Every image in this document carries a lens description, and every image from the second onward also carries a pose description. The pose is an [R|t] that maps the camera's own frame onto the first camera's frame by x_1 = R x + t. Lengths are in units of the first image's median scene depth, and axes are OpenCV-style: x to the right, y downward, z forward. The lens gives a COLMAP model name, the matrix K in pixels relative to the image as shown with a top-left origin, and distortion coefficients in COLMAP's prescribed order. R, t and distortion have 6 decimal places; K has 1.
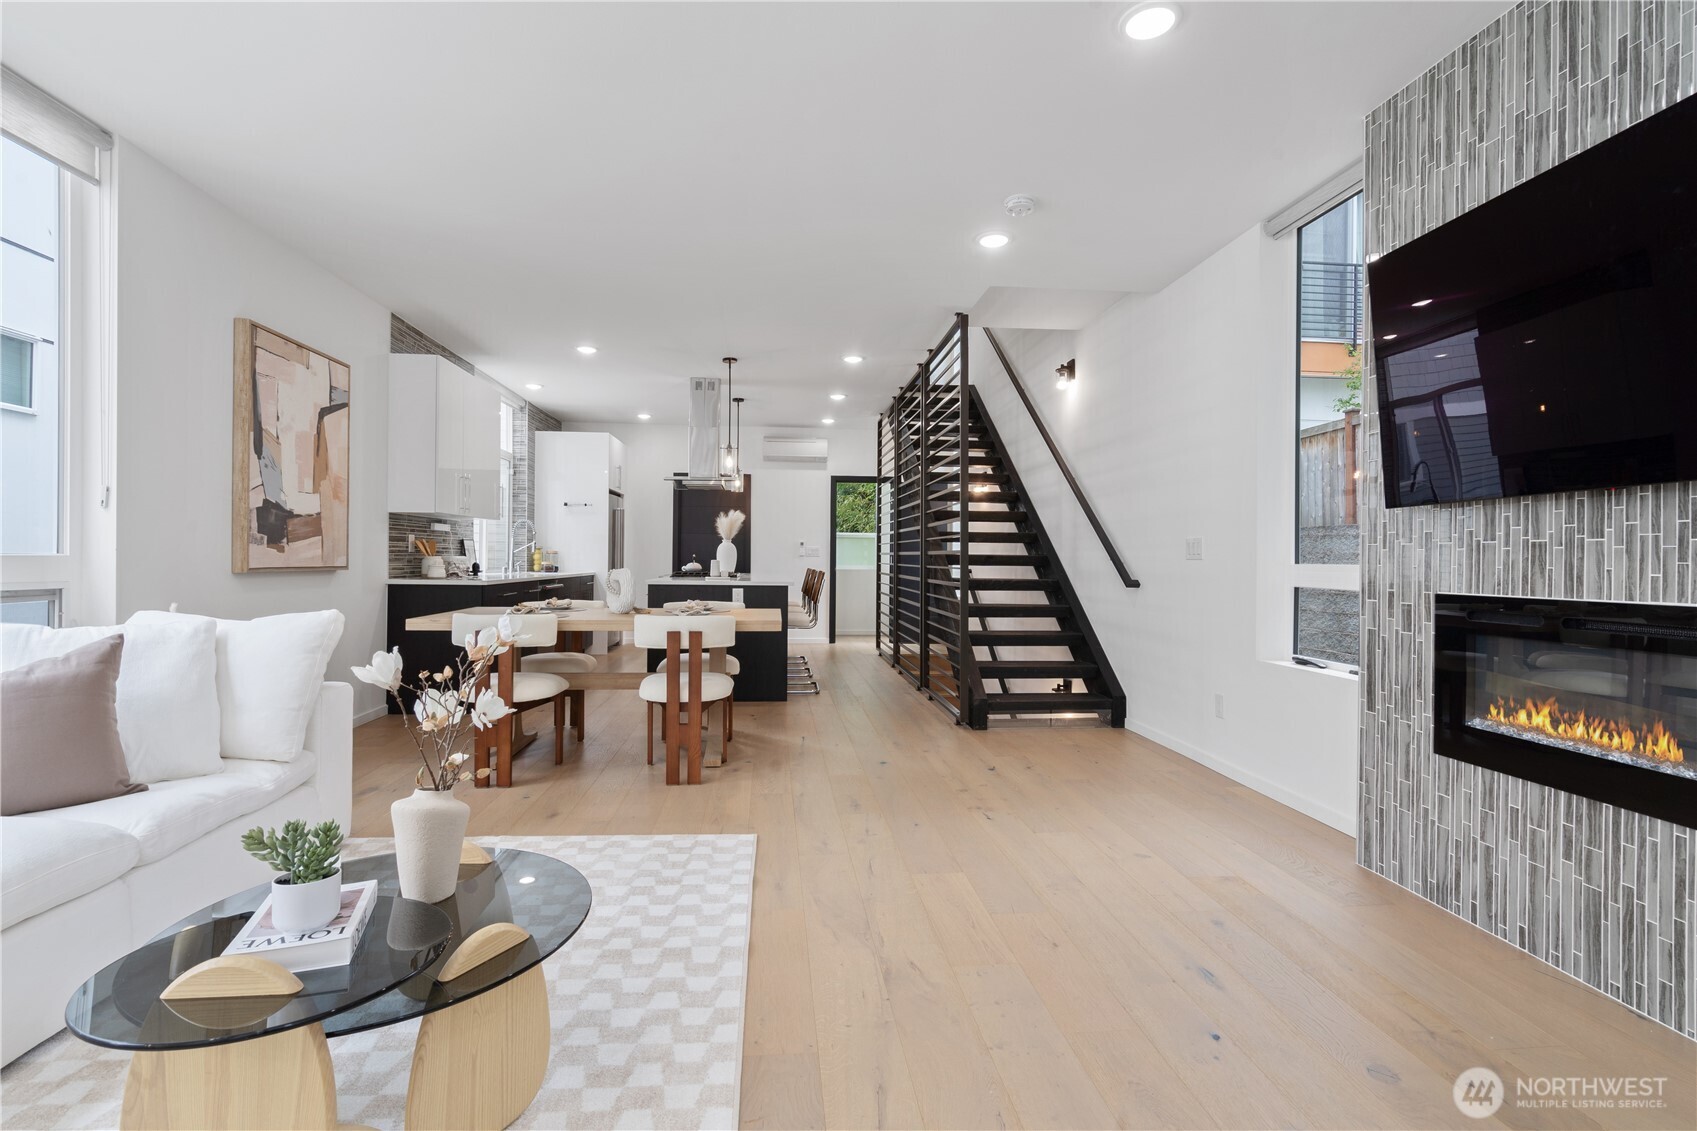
lens RADIAL K [[789.5, 0, 852.3], [0, 789.5, 565.7], [0, 0, 1]] dist [-0.000794, 0.000023]
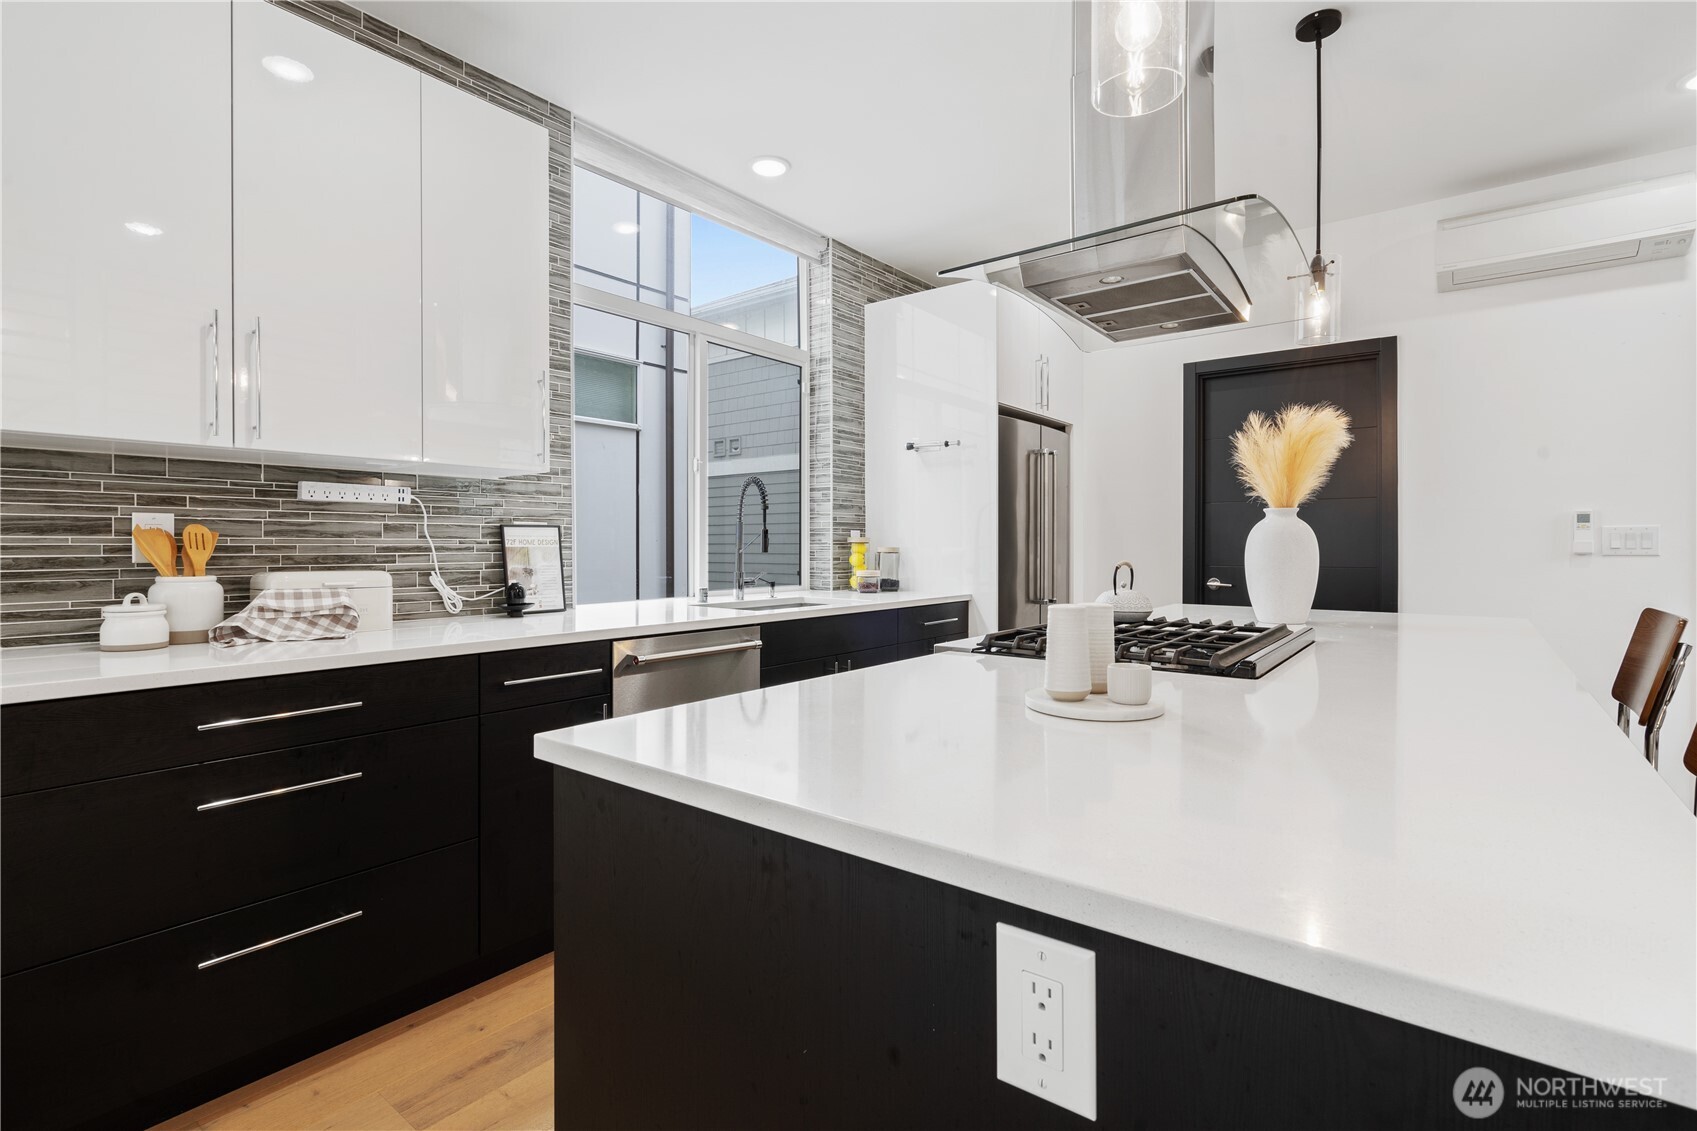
lens RADIAL K [[789.5, 0, 851.9], [0, 789.5, 549.6], [0, 0, 1]] dist [0.000836, 0.000317]
pose [[0.732317, -0.001626, -0.680962, -0.072622], [0.001253, 0.999999, -0.001041, -0.017003], [0.680962, -0.000091, 0.732318, 0.655187]]
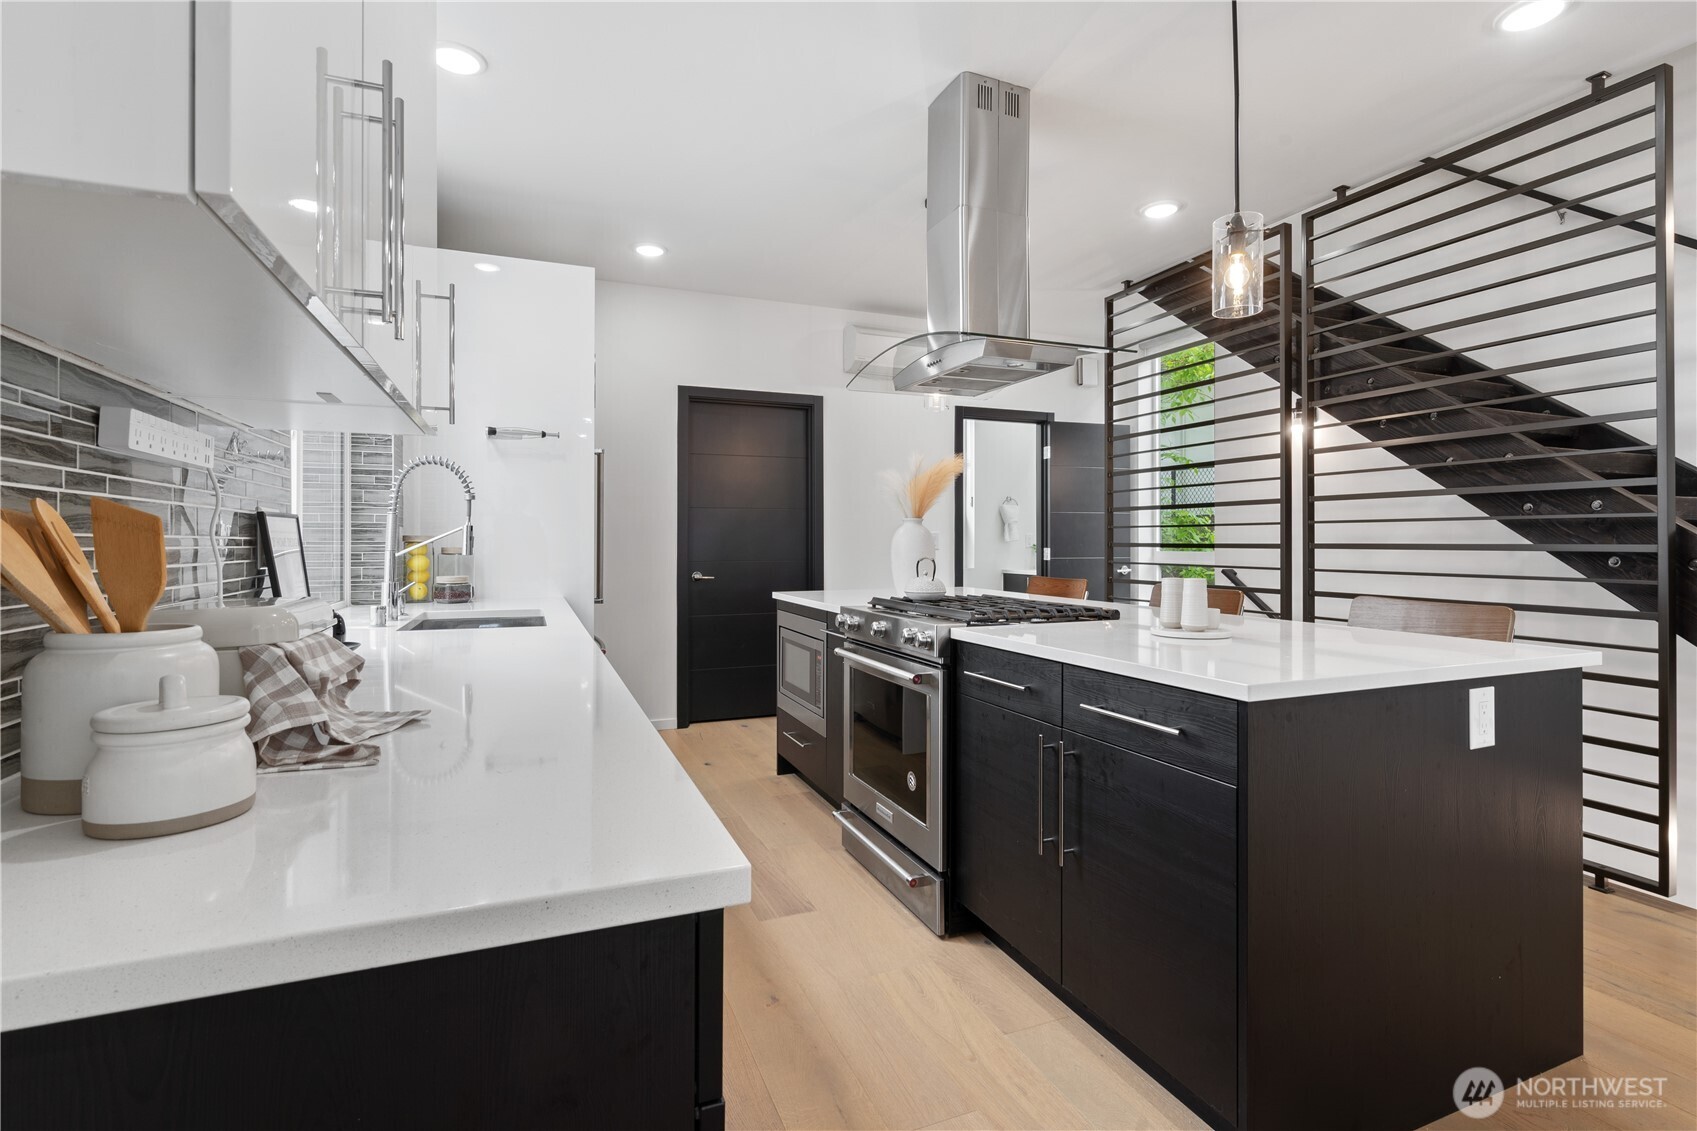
lens RADIAL K [[789.5, 0, 852.3], [0, 789.5, 565.7], [0, 0, 1]] dist [-0.000794, 0.000023]
pose [[0.959365, -0.014619, 0.281788, -0.311401], [0.008383, 0.999693, 0.023322, -0.017545], [-0.282042, -0.020012, 0.959193, 0.578132]]
